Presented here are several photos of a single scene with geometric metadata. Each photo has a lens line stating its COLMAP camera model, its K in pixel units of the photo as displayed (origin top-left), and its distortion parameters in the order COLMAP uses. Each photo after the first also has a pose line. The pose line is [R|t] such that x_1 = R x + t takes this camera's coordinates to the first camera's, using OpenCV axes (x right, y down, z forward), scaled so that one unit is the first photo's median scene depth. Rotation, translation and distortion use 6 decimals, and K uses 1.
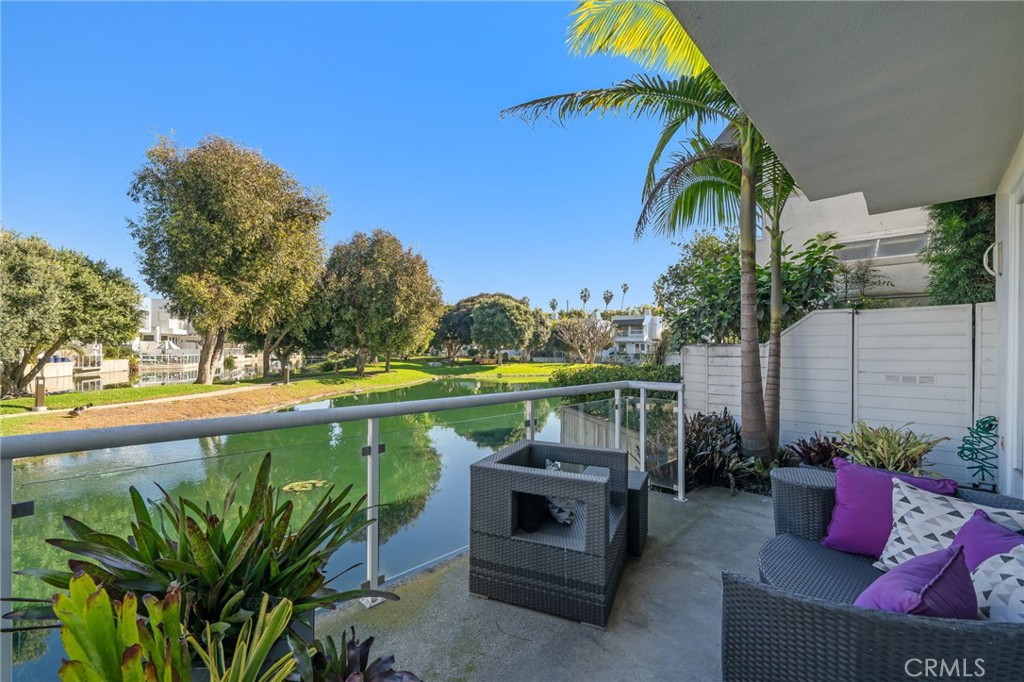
lens RADIAL K [[418.6, 0, 493.9], [0, 418.6, 343.7], [0, 0, 1]] dist [0.000798, -0.000052]
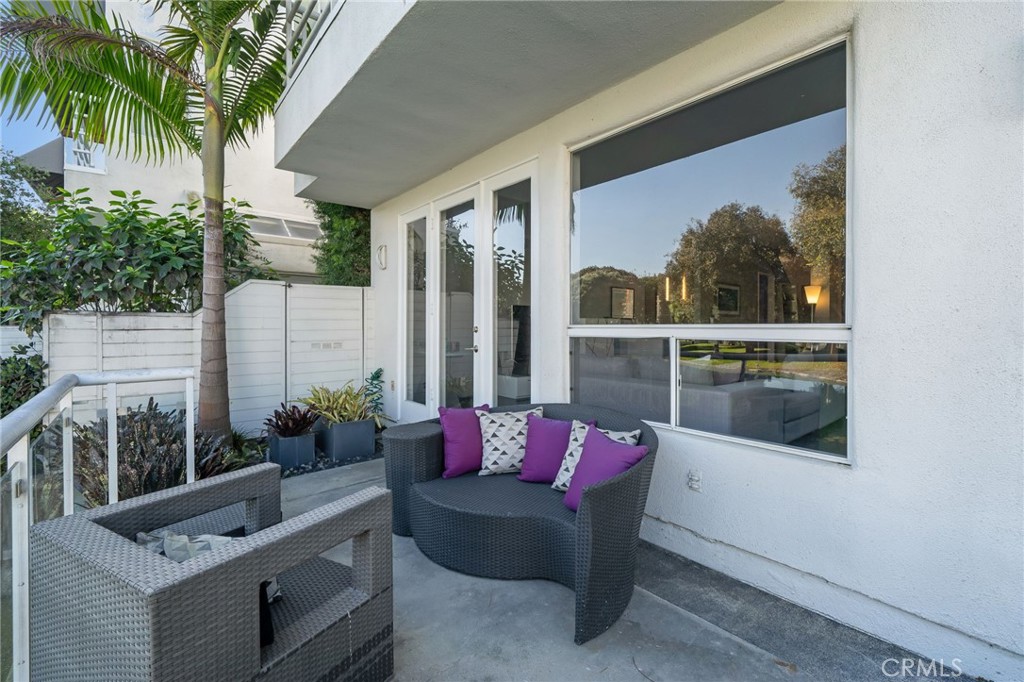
lens RADIAL K [[452.9, 0, 540.5], [0, 452.9, 326.3], [0, 0, 1]] dist [0.000373, 0.000000]
pose [[0.063446, -0.010401, 0.997931, -0.240299], [-0.015433, 0.999816, 0.011402, 0.005307], [-0.997866, -0.016124, 0.063274, 0.291162]]
